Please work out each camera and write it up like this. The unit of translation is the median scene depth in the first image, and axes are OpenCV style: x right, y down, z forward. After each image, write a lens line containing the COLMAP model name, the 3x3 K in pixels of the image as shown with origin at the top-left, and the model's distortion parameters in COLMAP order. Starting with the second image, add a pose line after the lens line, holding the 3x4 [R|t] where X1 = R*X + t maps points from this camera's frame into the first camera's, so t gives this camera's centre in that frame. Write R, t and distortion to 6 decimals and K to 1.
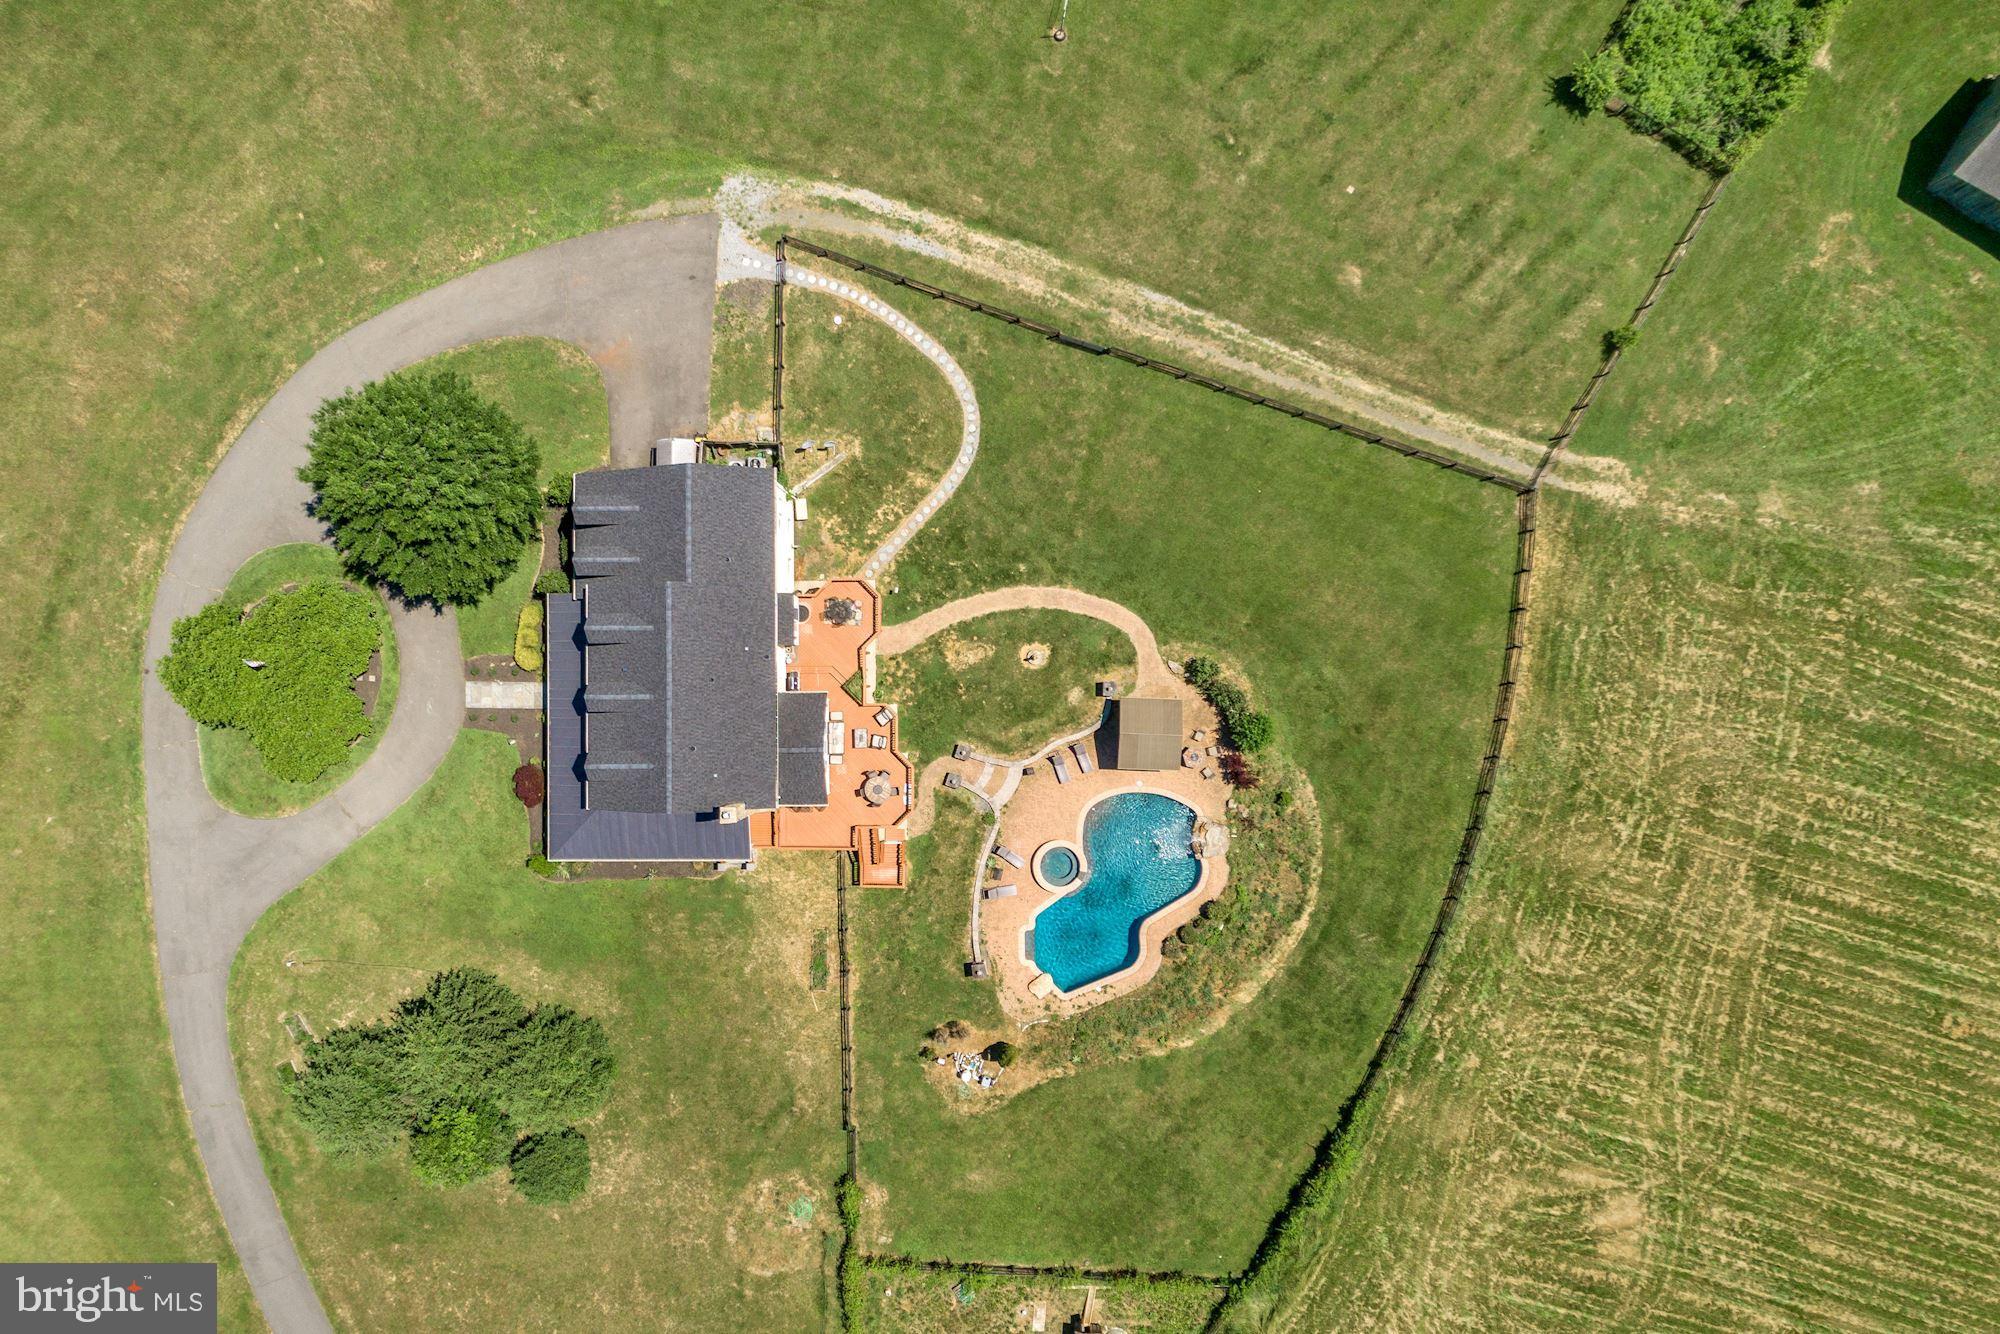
lens RADIAL K [[1501.0, 0, 979.3], [0, 1501.0, 673.2], [0, 0, 1]] dist [0.023806, 0.007865]
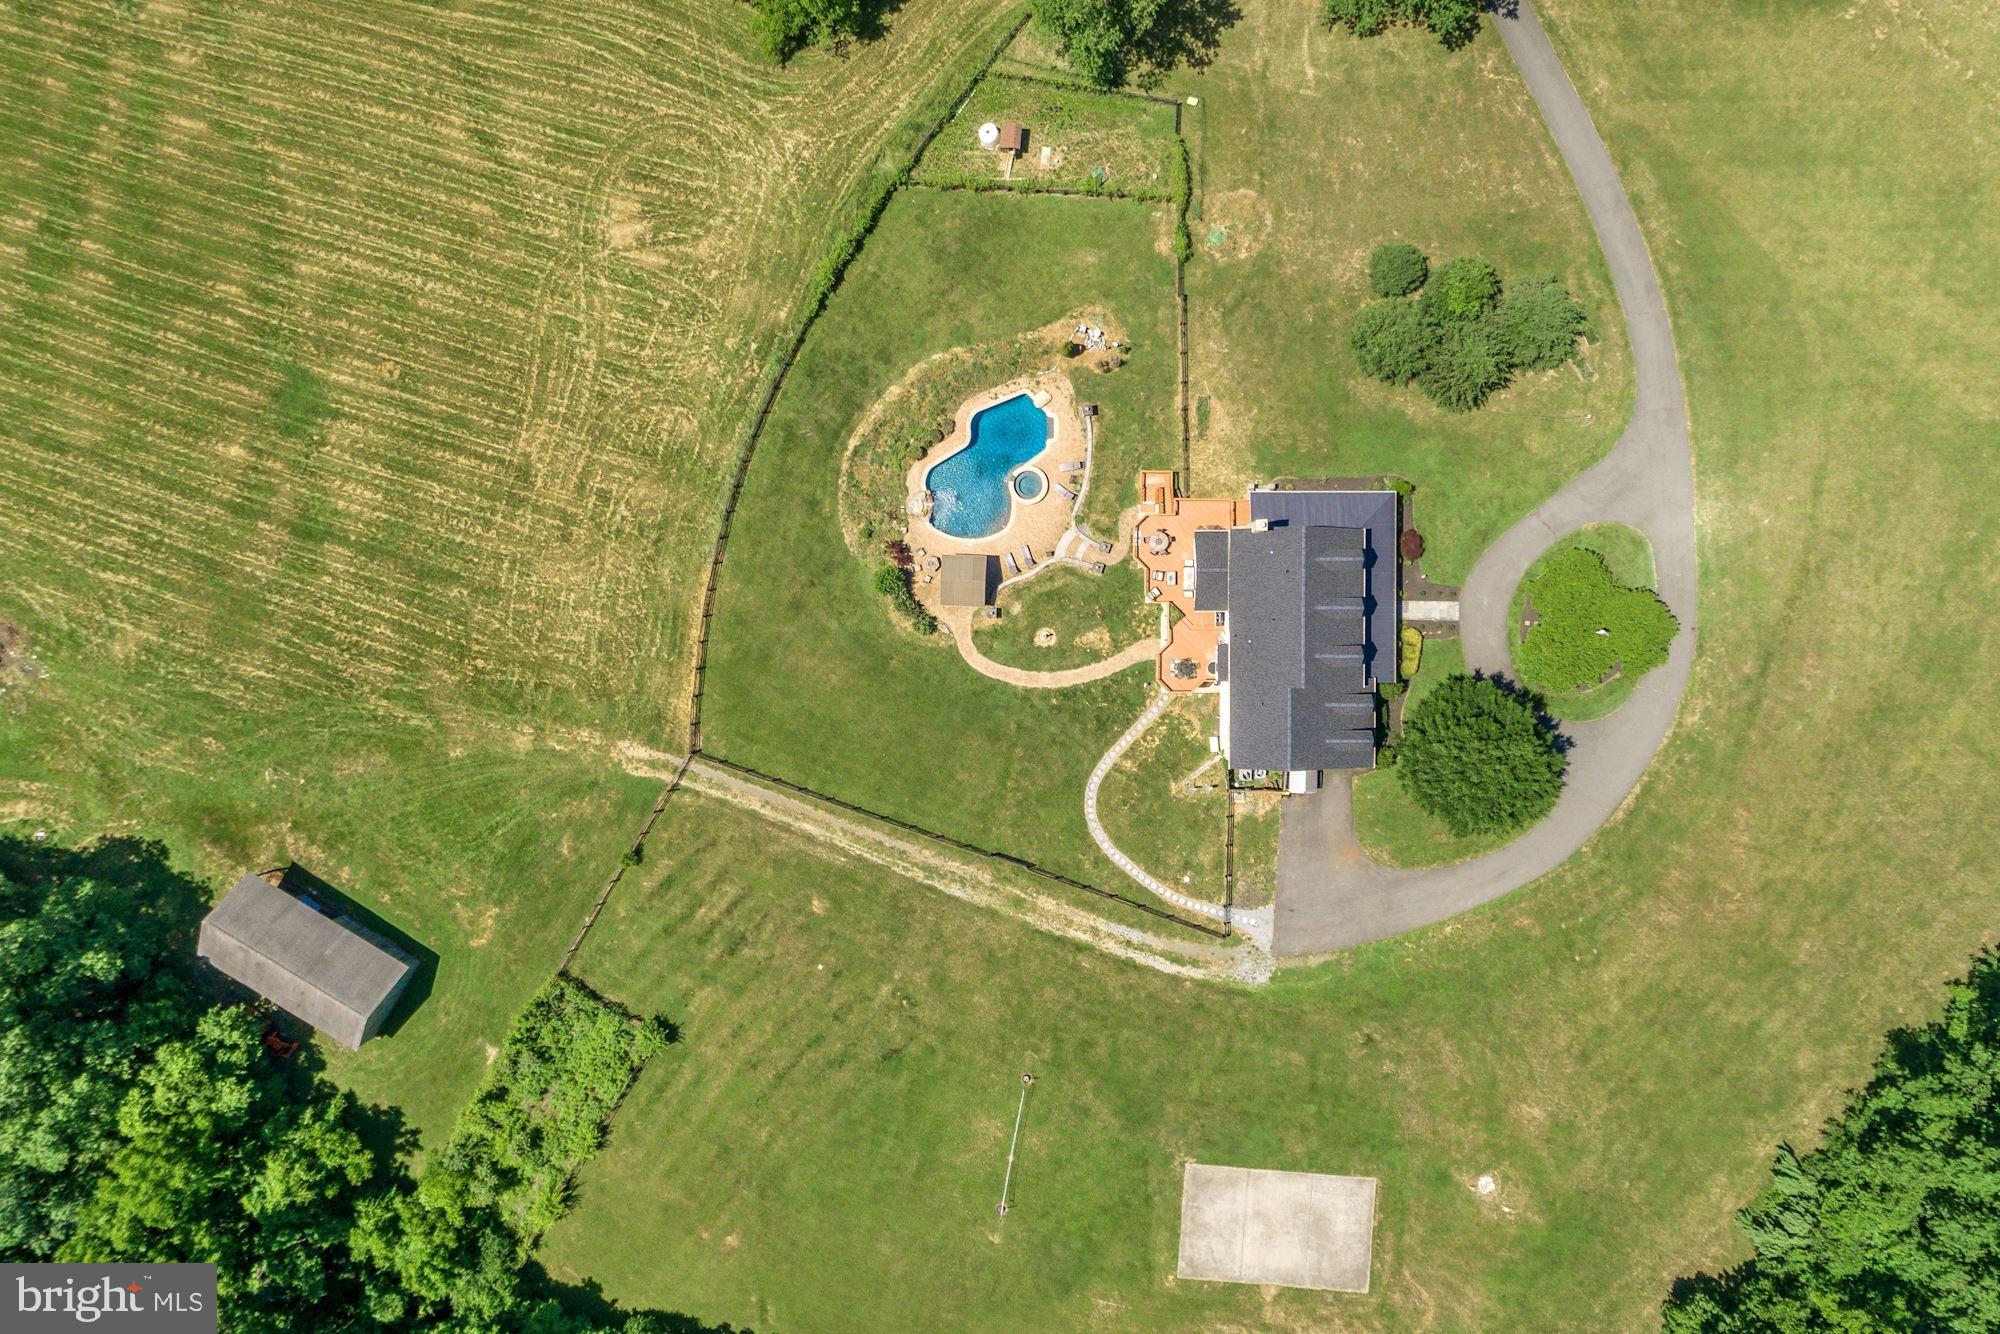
lens RADIAL K [[1501.0, 0, 1008.5], [0, 1501.0, 651.0], [0, 0, 1]] dist [0.023806, 0.007865]
pose [[-0.998854, -0.005735, 0.047526, 0.005461], [0.005333, -0.999949, -0.008580, -0.012706], [0.047573, -0.008317, 0.998833, -0.388848]]
